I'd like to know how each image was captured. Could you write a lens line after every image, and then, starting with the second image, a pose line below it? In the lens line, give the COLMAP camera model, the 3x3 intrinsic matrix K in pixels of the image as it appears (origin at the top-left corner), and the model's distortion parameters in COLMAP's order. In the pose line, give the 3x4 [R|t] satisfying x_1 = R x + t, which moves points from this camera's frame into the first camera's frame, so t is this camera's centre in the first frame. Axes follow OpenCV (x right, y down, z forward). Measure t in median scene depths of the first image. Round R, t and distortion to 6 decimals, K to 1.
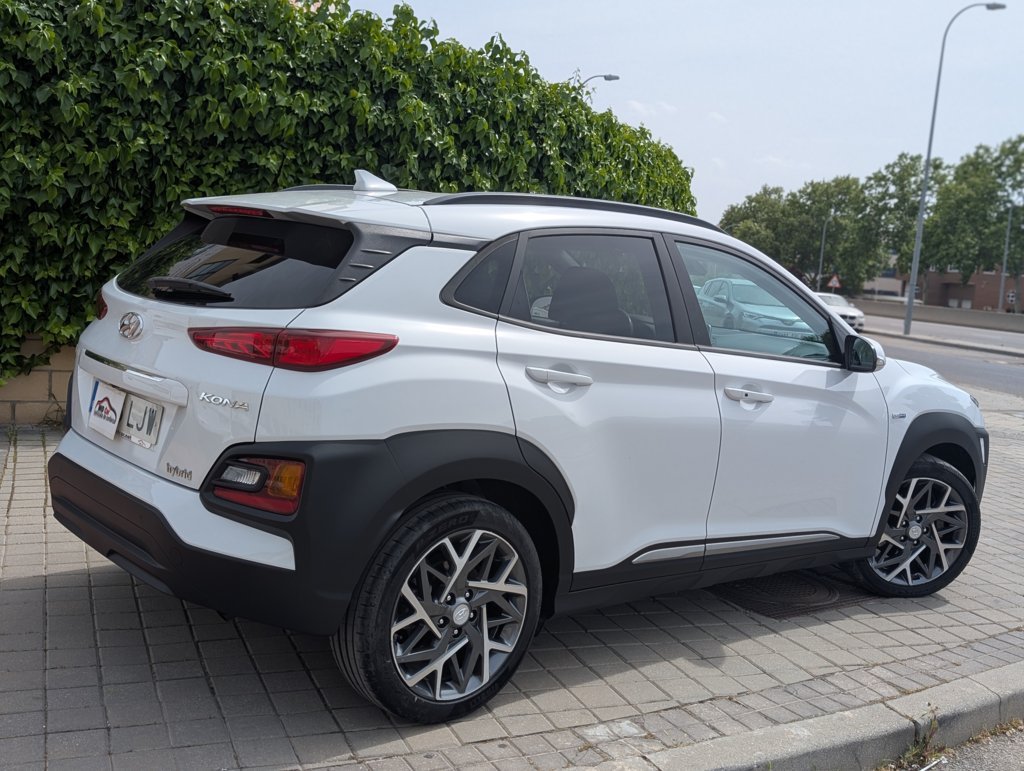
lens RADIAL K [[1119.9, 0, 512.0], [0, 1119.9, 385.5], [0, 0, 1]] dist [0.007569, -0.068221]
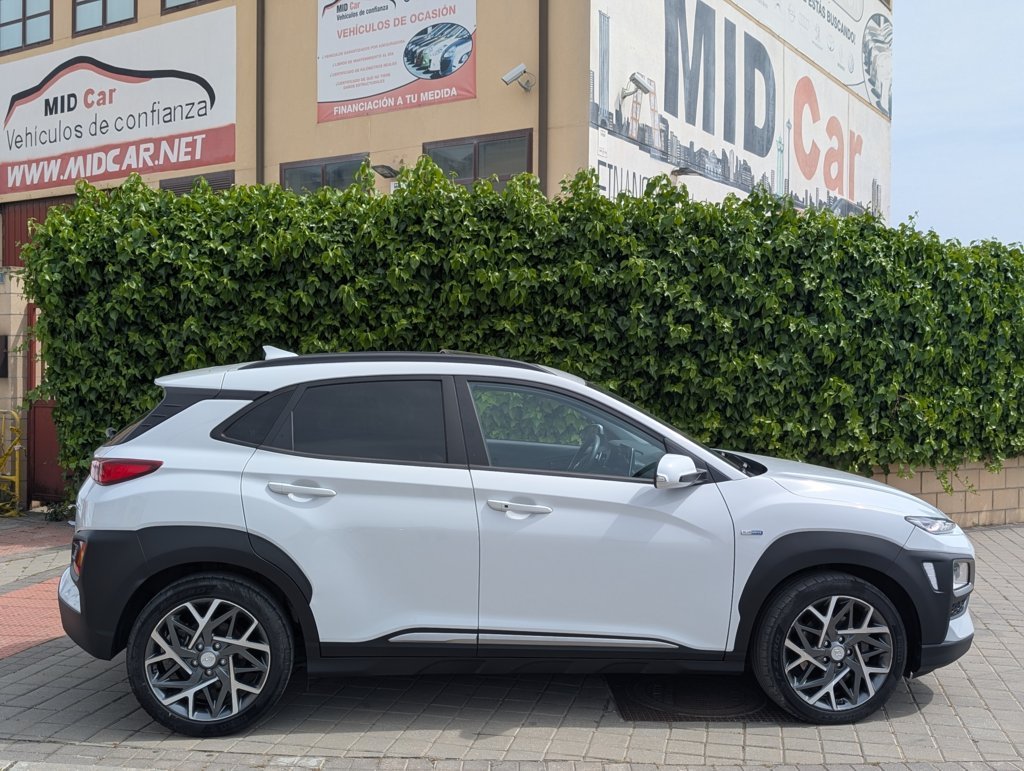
lens RADIAL K [[1080.9, 0, 512.0], [0, 1080.9, 385.5], [0, 0, 1]] dist [0.135061, -0.726946]
pose [[0.822033, -0.064140, -0.565816, 0.447435], [-0.006613, 0.992494, -0.122116, 0.011444], [0.569401, 0.104125, 0.815439, 0.031666]]
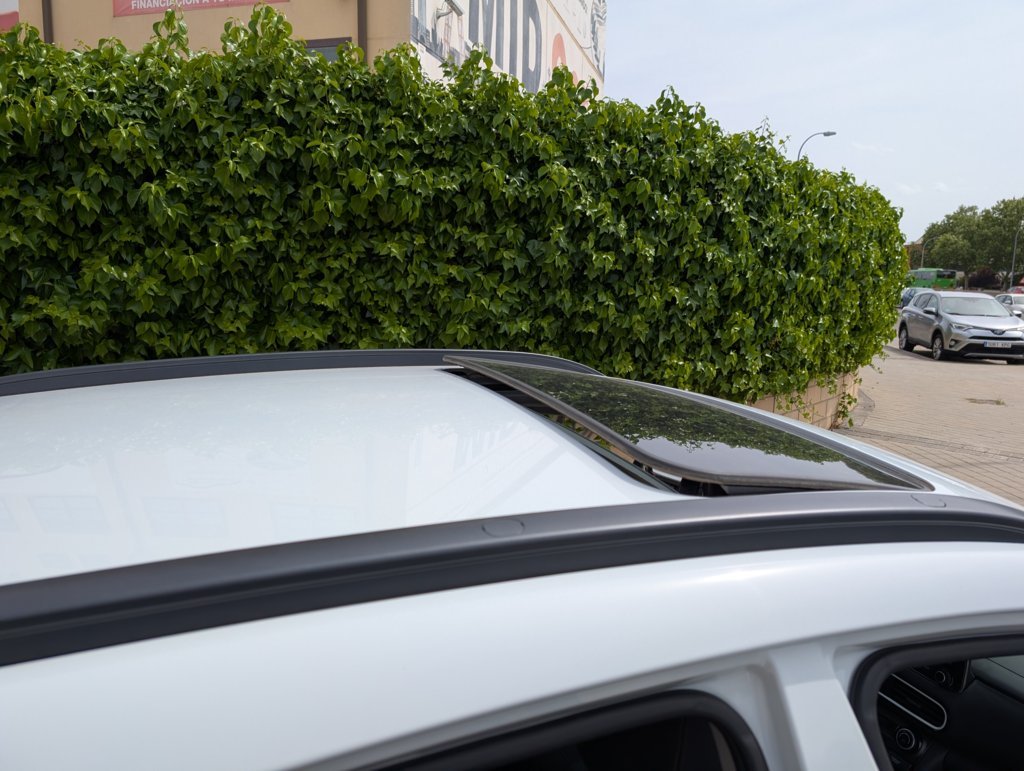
lens RADIAL K [[746.9, 0, 522.2], [0, 746.9, 381.1], [0, 0, 1]] dist [0.007317, -0.006983]
pose [[0.951361, -0.012498, -0.307824, 0.071598], [0.018985, 0.999656, 0.018087, -0.097048], [0.307492, -0.023051, 0.951271, 0.430392]]
